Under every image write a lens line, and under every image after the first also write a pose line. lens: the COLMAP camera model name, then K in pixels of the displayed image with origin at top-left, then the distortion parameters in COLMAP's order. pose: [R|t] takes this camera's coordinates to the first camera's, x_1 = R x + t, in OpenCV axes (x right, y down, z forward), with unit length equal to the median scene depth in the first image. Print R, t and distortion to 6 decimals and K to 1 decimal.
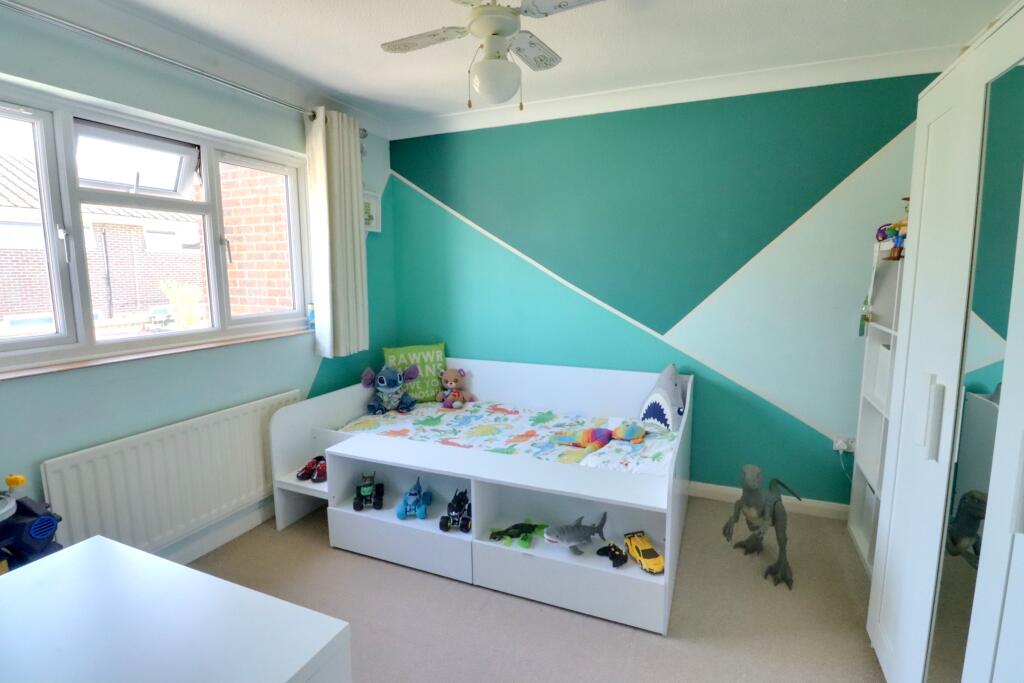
lens RADIAL K [[473.9, 0, 522.6], [0, 473.9, 334.3], [0, 0, 1]] dist [0.000304, -0.010419]
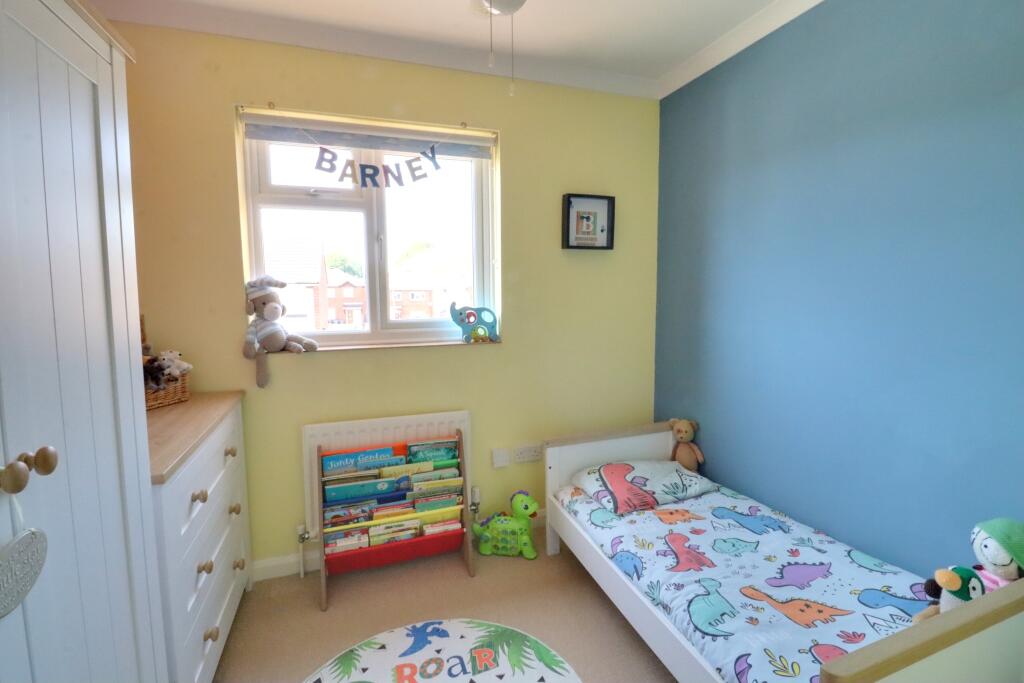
lens RADIAL K [[473.9, 0, 522.6], [0, 473.9, 334.3], [0, 0, 1]] dist [0.000304, -0.010419]
pose [[0.682949, 0.096493, -0.724064, 0.247754], [-0.100450, 0.994226, 0.037750, -0.071753], [0.723526, 0.046951, 0.688698, 0.553504]]
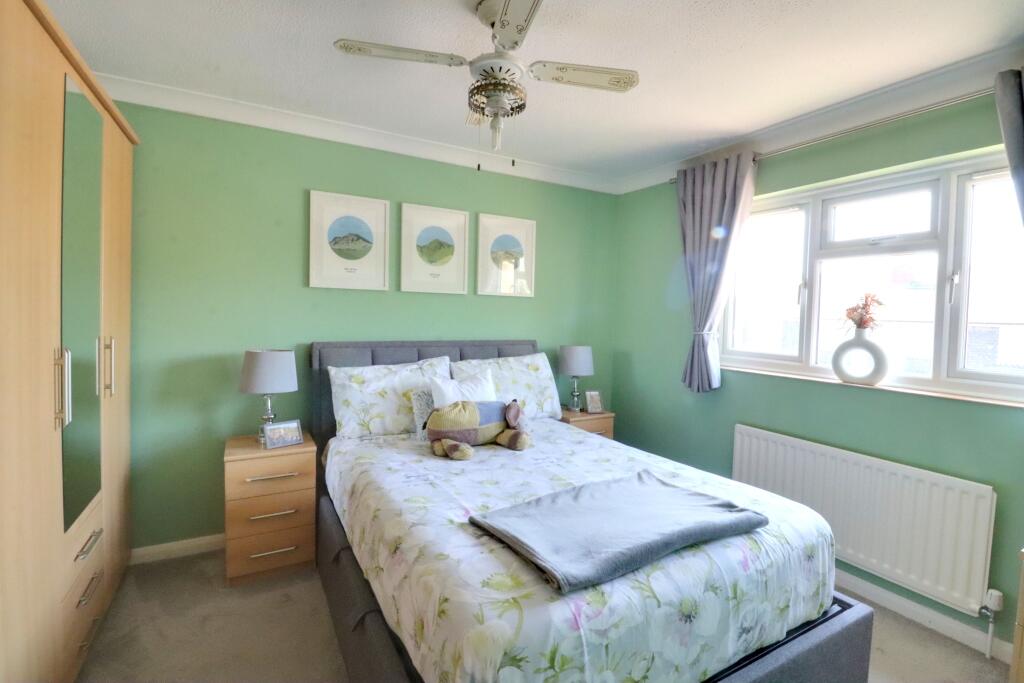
lens RADIAL K [[473.9, 0, 522.6], [0, 473.9, 334.3], [0, 0, 1]] dist [0.000304, -0.010419]
pose [[-0.613030, 0.034073, -0.789325, 0.506672], [-0.118072, 0.983899, 0.134173, -0.117458], [0.781187, 0.175450, -0.599136, 0.895487]]
